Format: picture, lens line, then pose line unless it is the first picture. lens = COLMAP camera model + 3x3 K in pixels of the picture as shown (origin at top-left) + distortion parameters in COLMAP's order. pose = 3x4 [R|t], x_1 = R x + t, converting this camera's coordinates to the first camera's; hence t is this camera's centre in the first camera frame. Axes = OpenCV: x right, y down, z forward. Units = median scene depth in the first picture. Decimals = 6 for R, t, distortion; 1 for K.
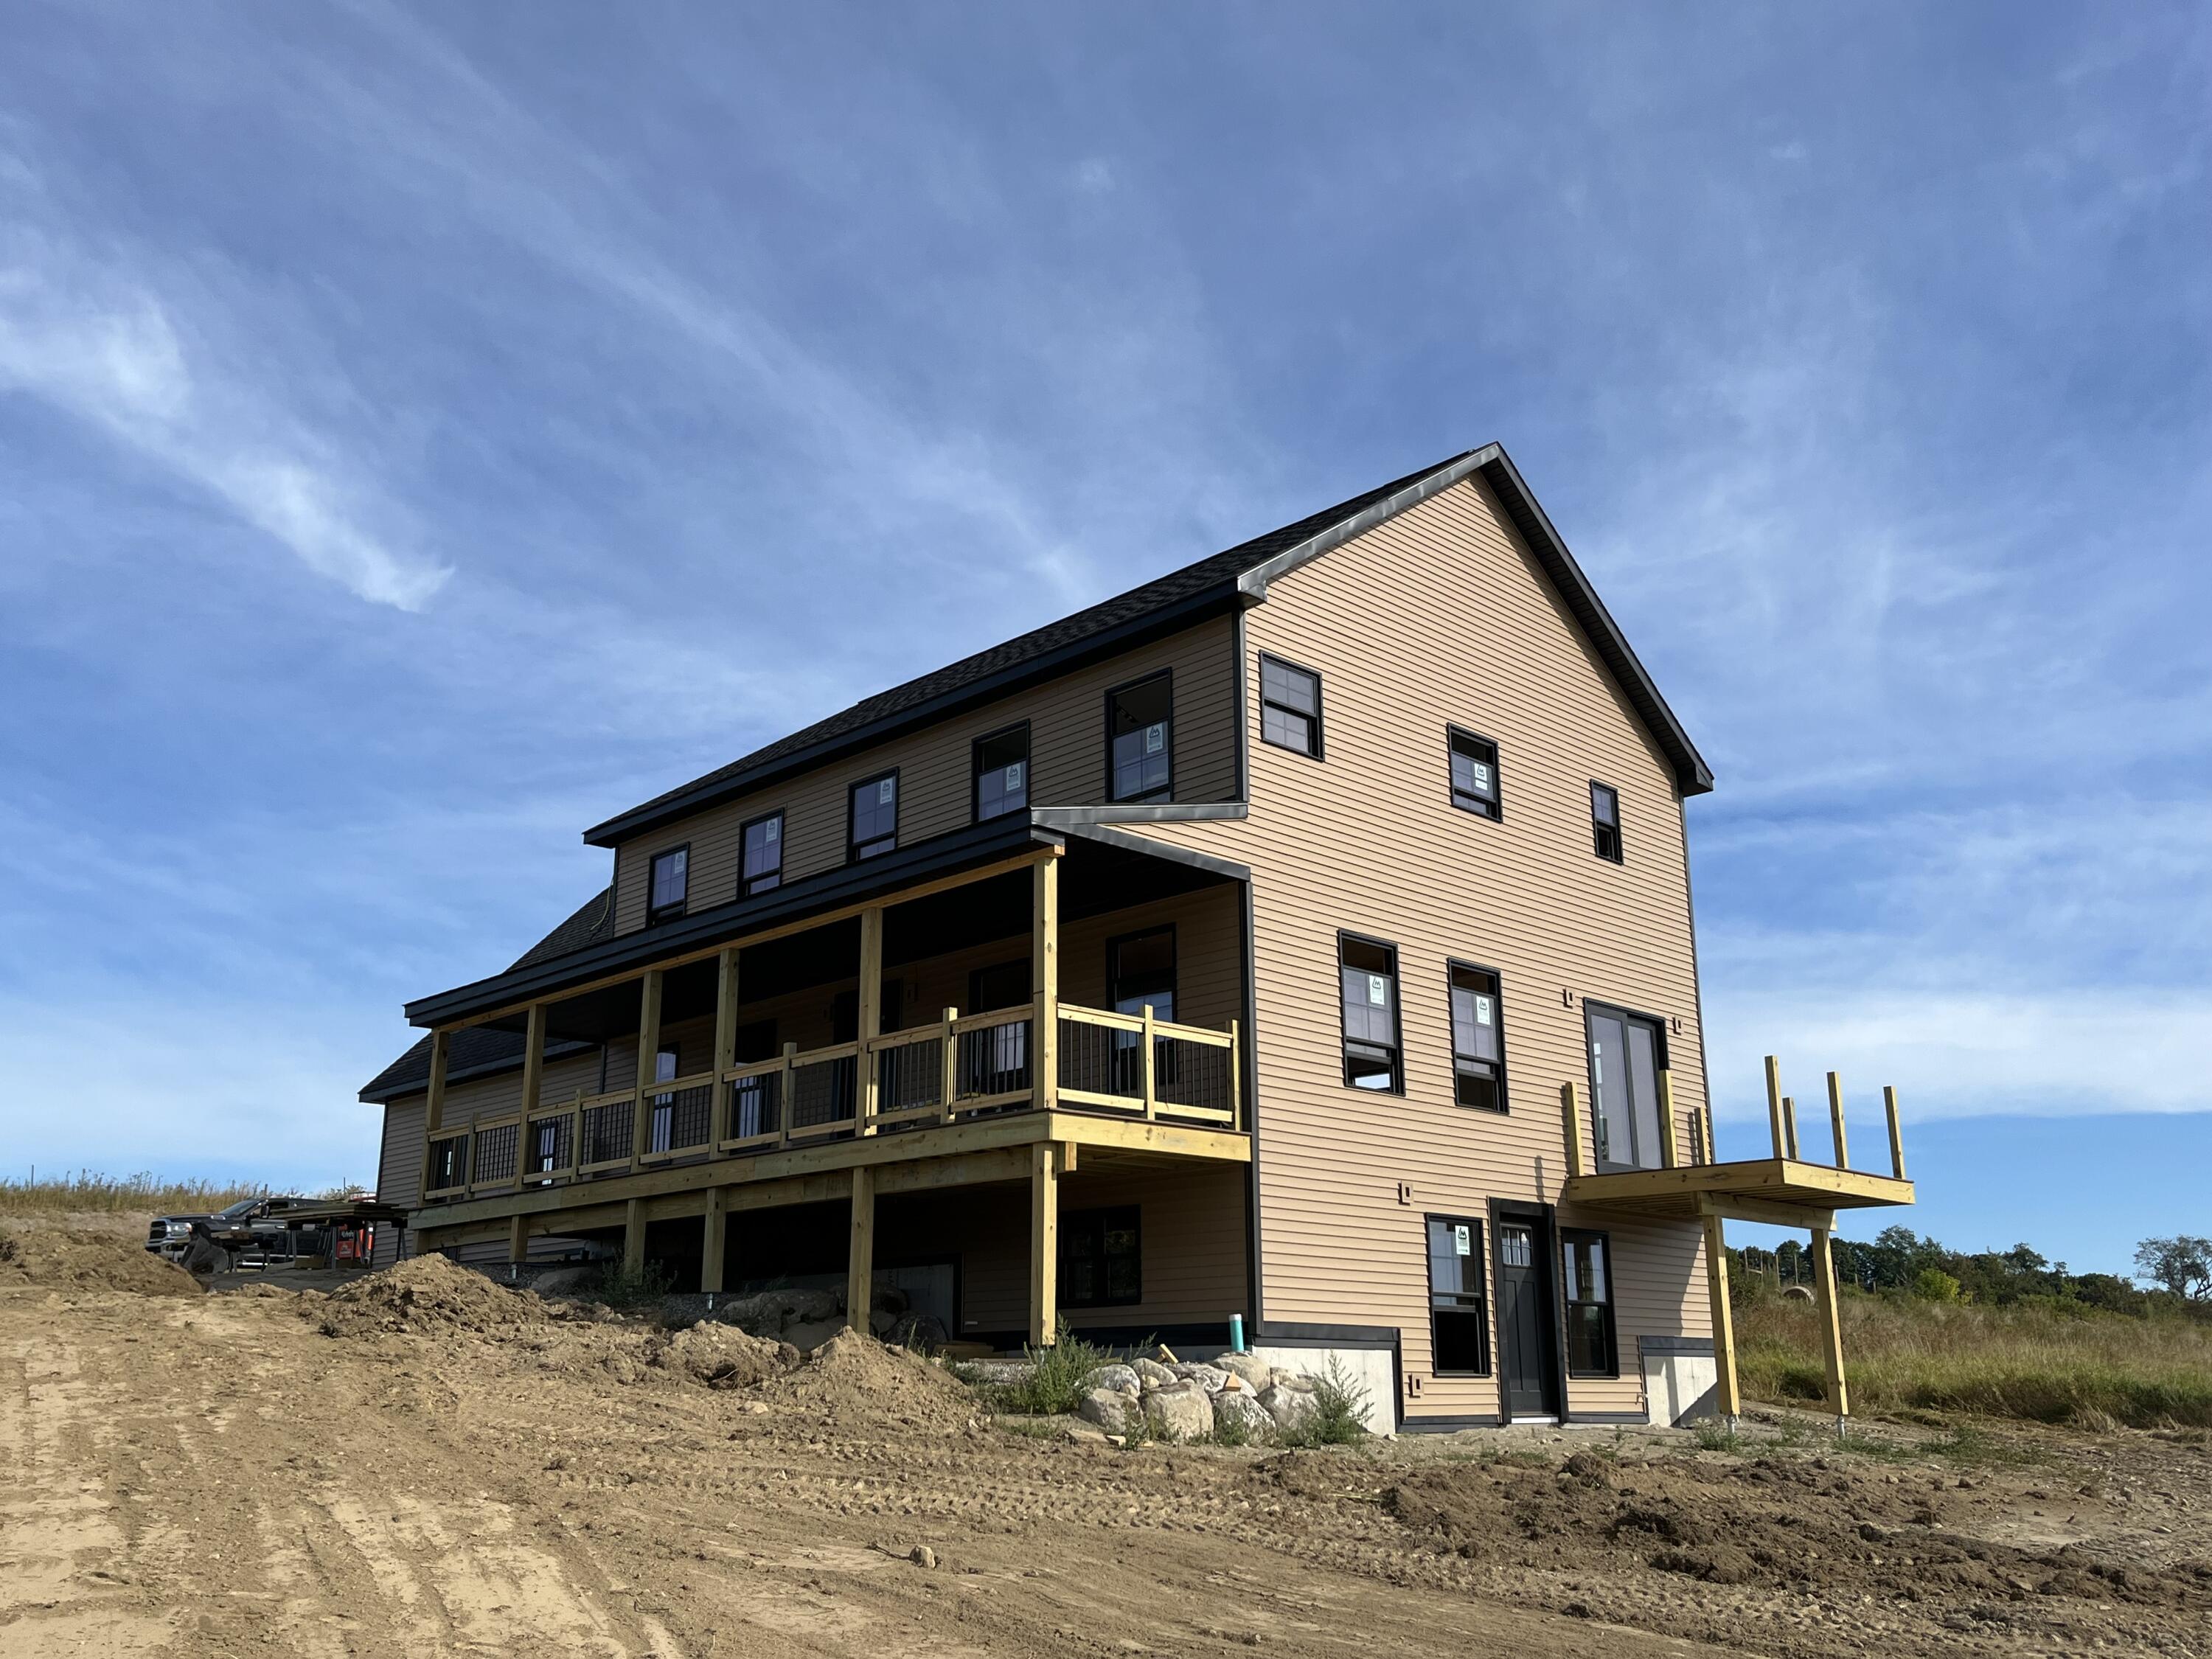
lens RADIAL K [[1893.2, 0, 1106.0], [0, 1893.2, 829.5], [0, 0, 1]] dist [0.168379, -0.426510]
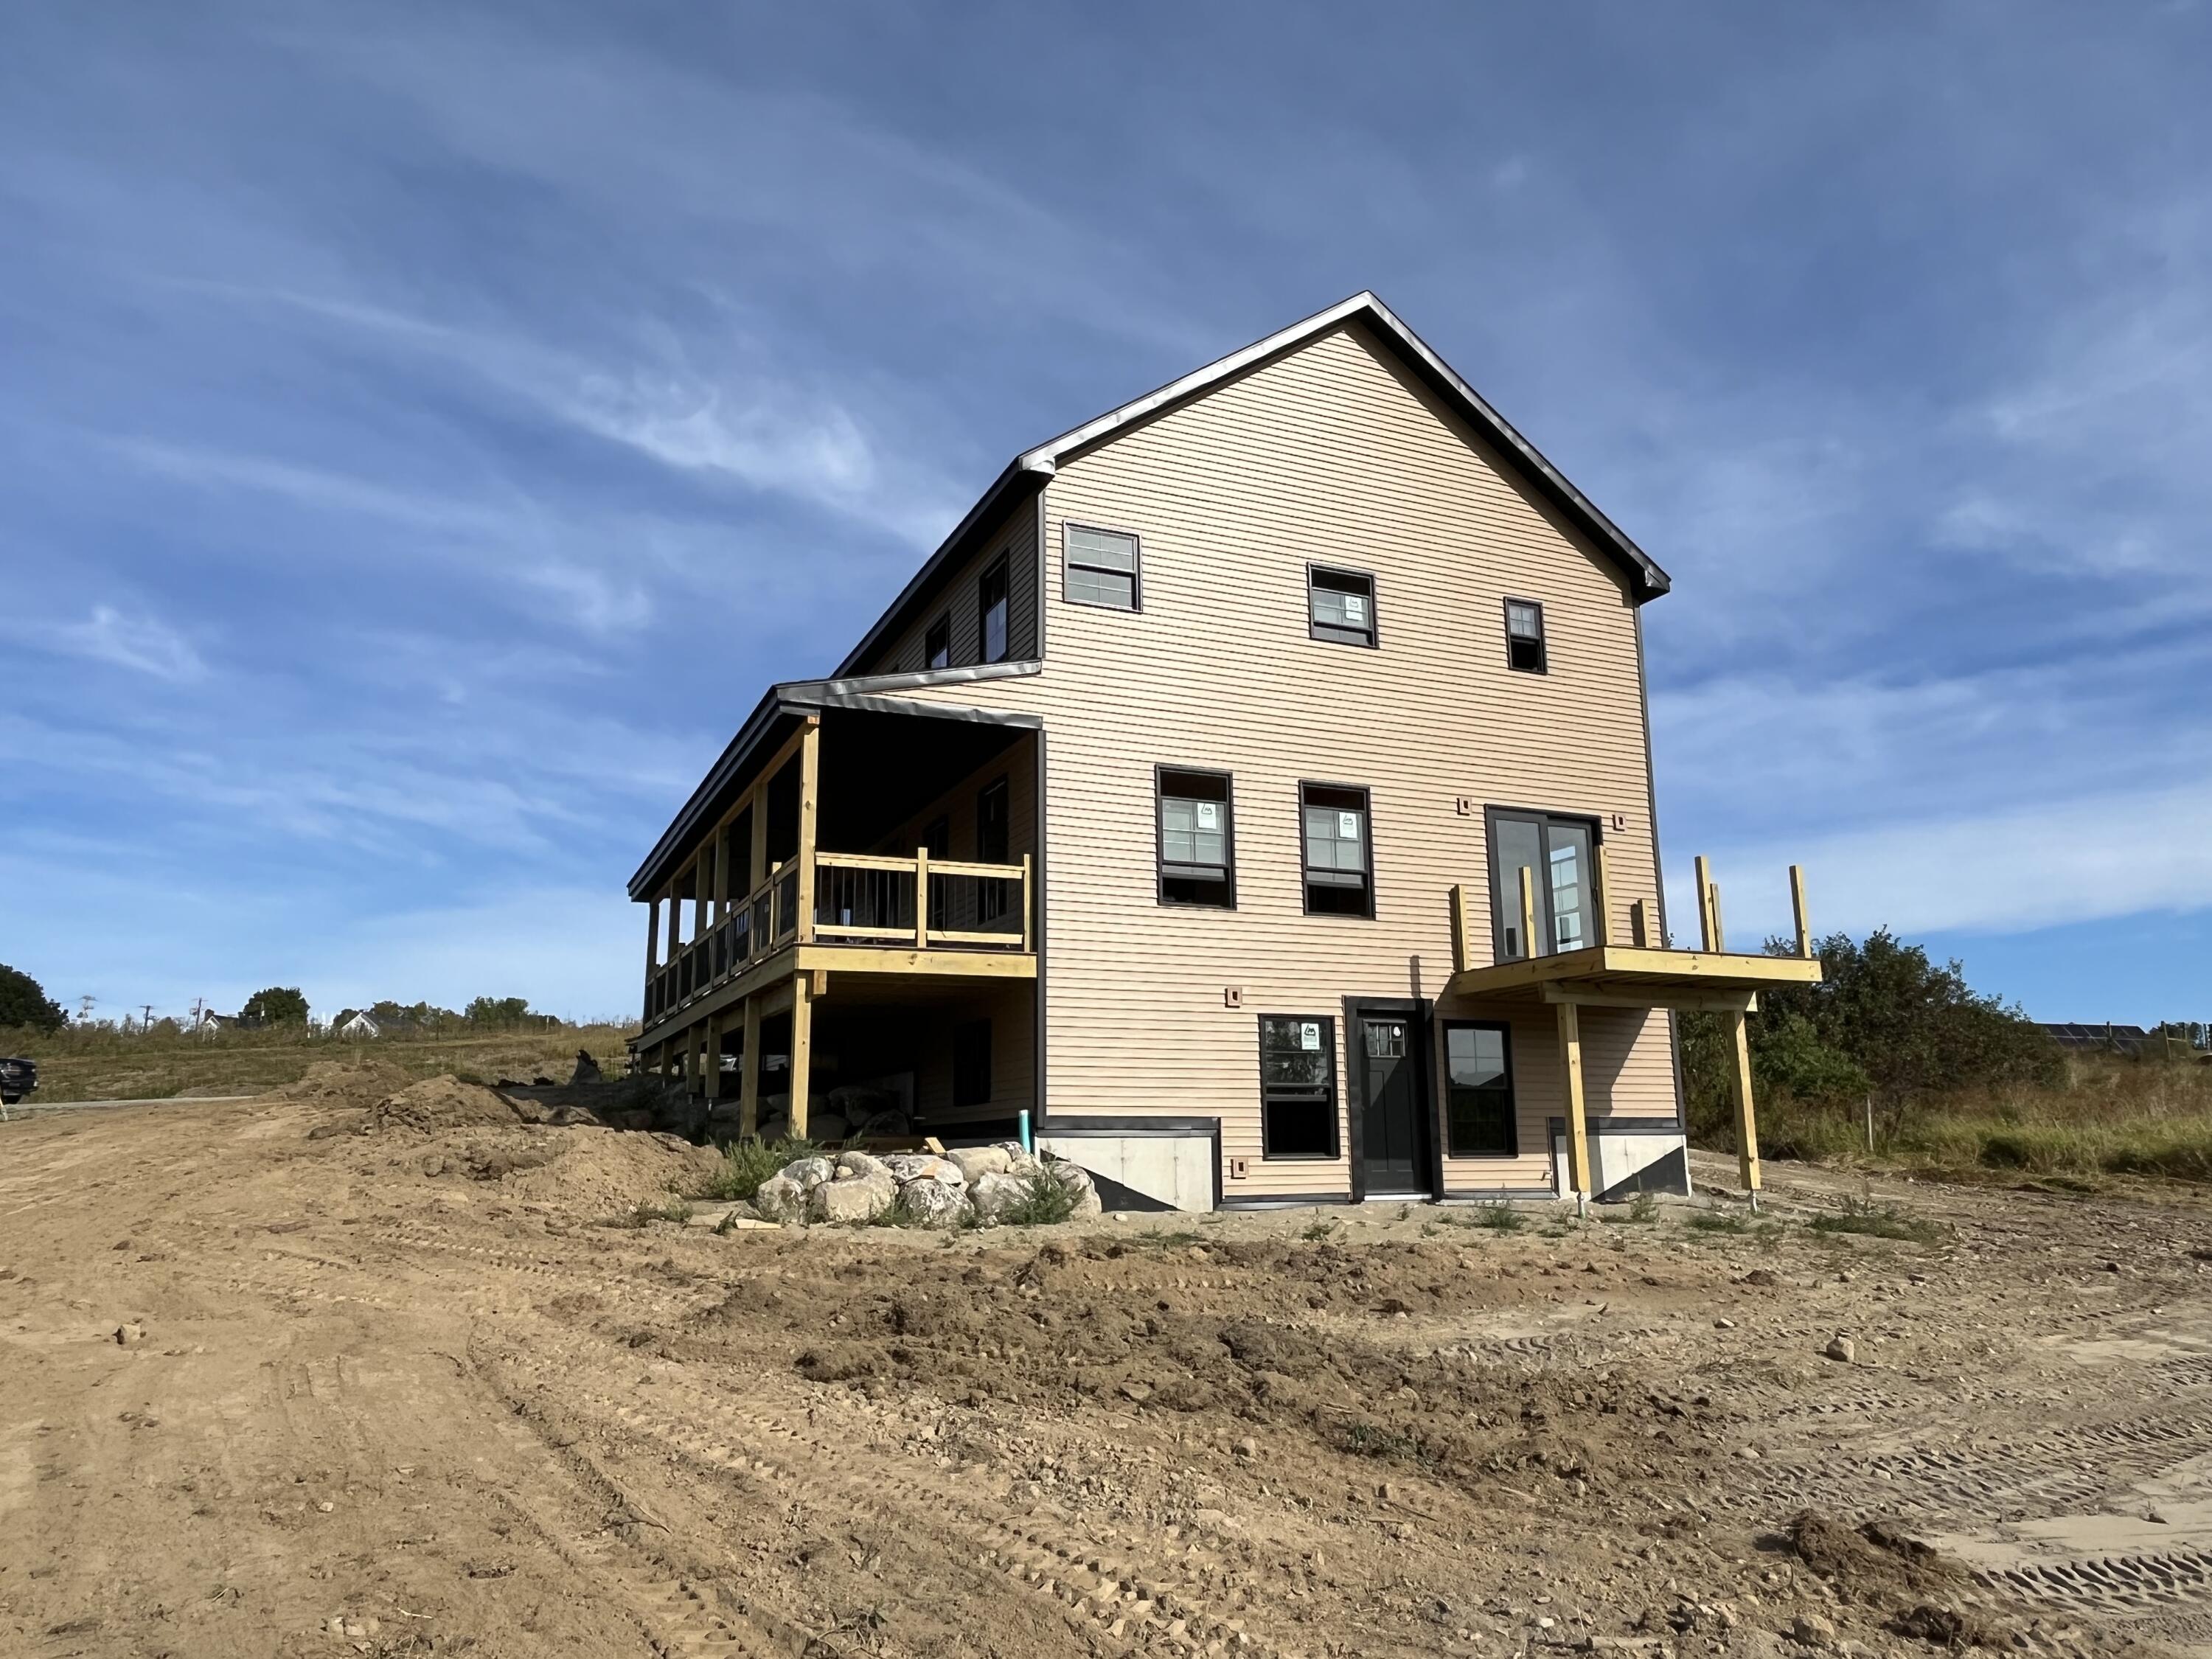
lens RADIAL K [[1455.6, 0, 1106.0], [0, 1455.6, 829.5], [0, 0, 1]] dist [0.032494, -0.073141]
pose [[0.932165, -0.085587, -0.351770, 0.380330], [0.108503, 0.993035, 0.045915, 0.047433], [0.345391, -0.080968, 0.934960, 0.196178]]
